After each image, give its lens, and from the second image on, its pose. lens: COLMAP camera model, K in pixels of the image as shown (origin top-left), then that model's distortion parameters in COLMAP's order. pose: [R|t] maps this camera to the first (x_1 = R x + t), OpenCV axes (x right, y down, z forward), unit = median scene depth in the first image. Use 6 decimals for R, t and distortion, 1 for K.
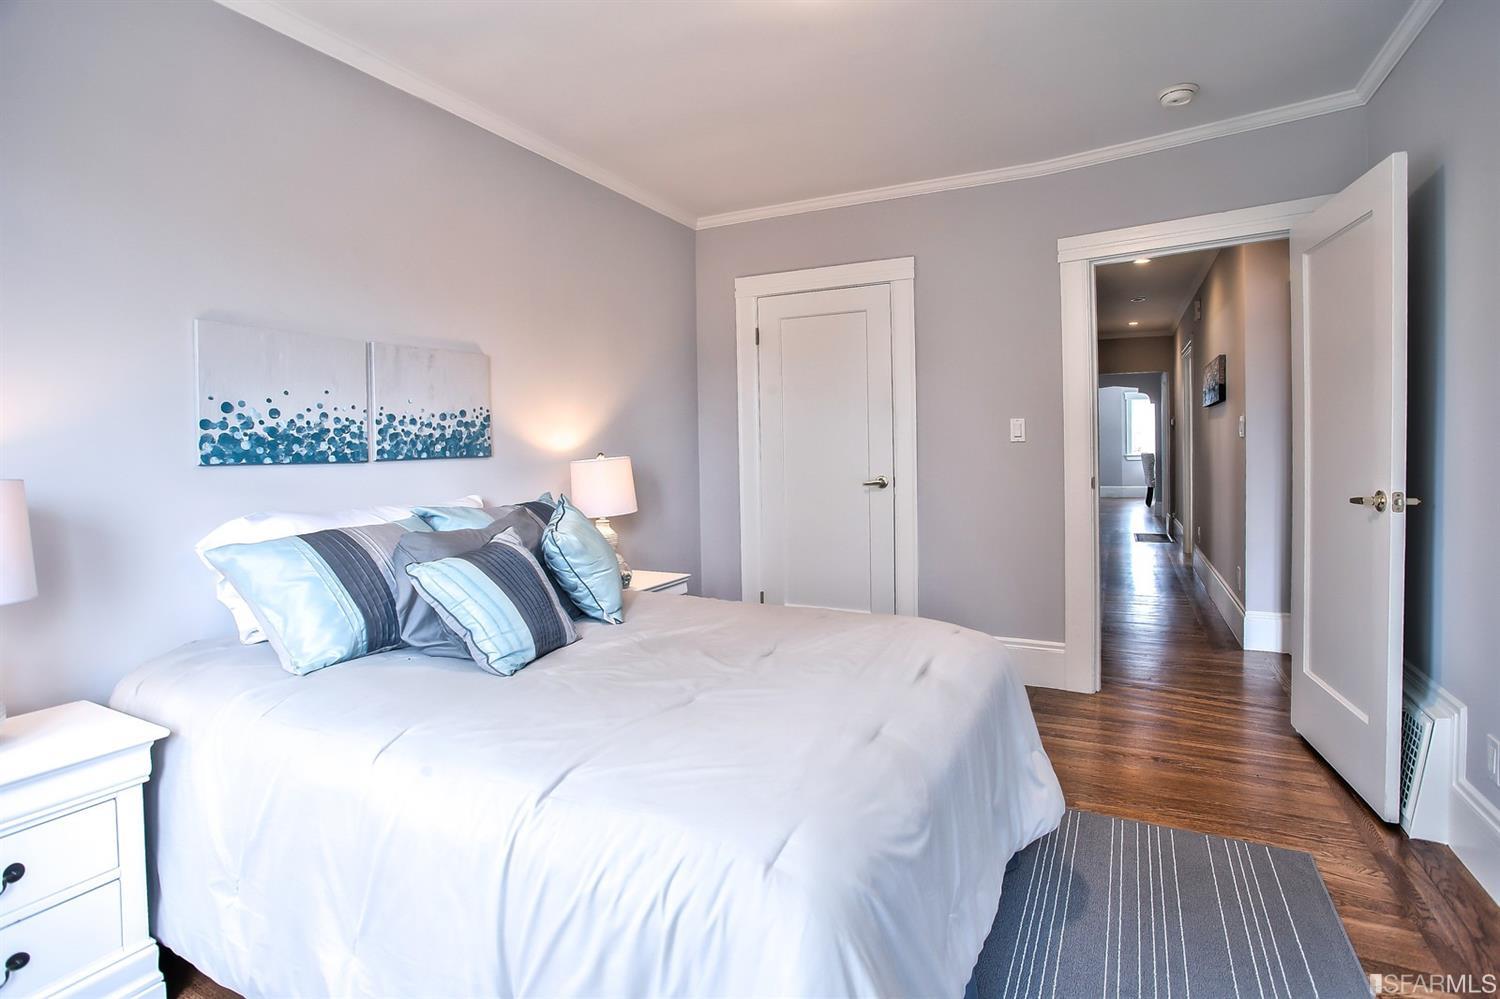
lens RADIAL K [[748.0, 0, 749.9], [0, 748.0, 514.9], [0, 0, 1]] dist [-0.074977, 0.036242]
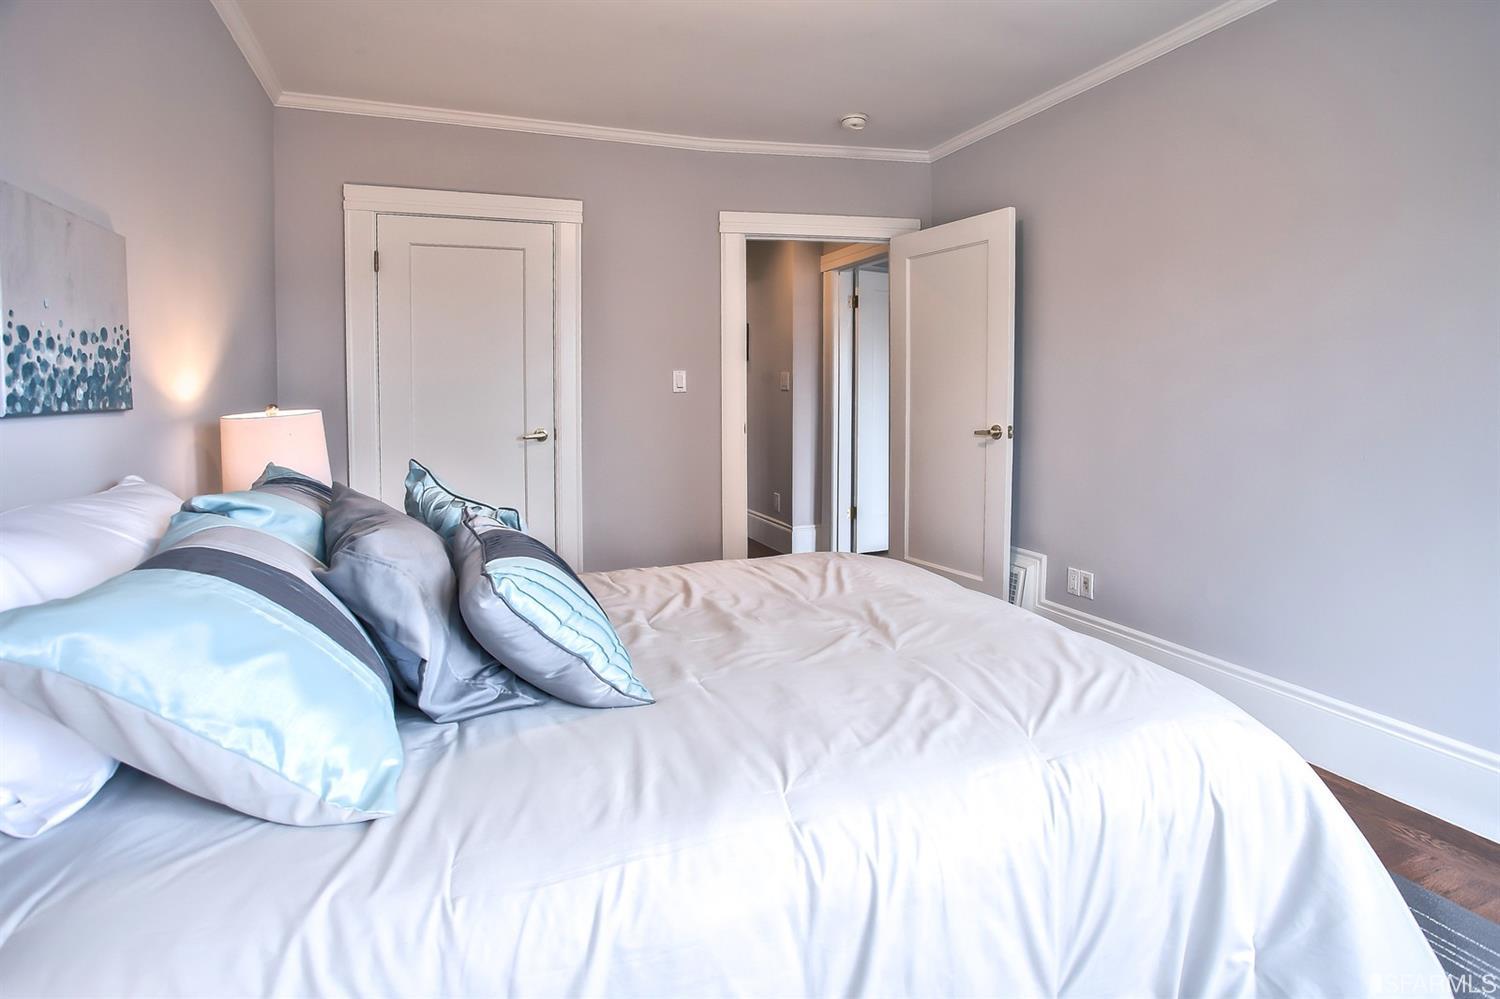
lens RADIAL K [[747.6, 0, 742.8], [0, 747.6, 456.5], [0, 0, 1]] dist [-0.064481, 0.034256]
pose [[0.668183, -0.054294, 0.742013, -0.498170], [0.066397, 0.997706, 0.013213, -0.018326], [-0.741028, 0.040439, 0.670255, 0.273571]]
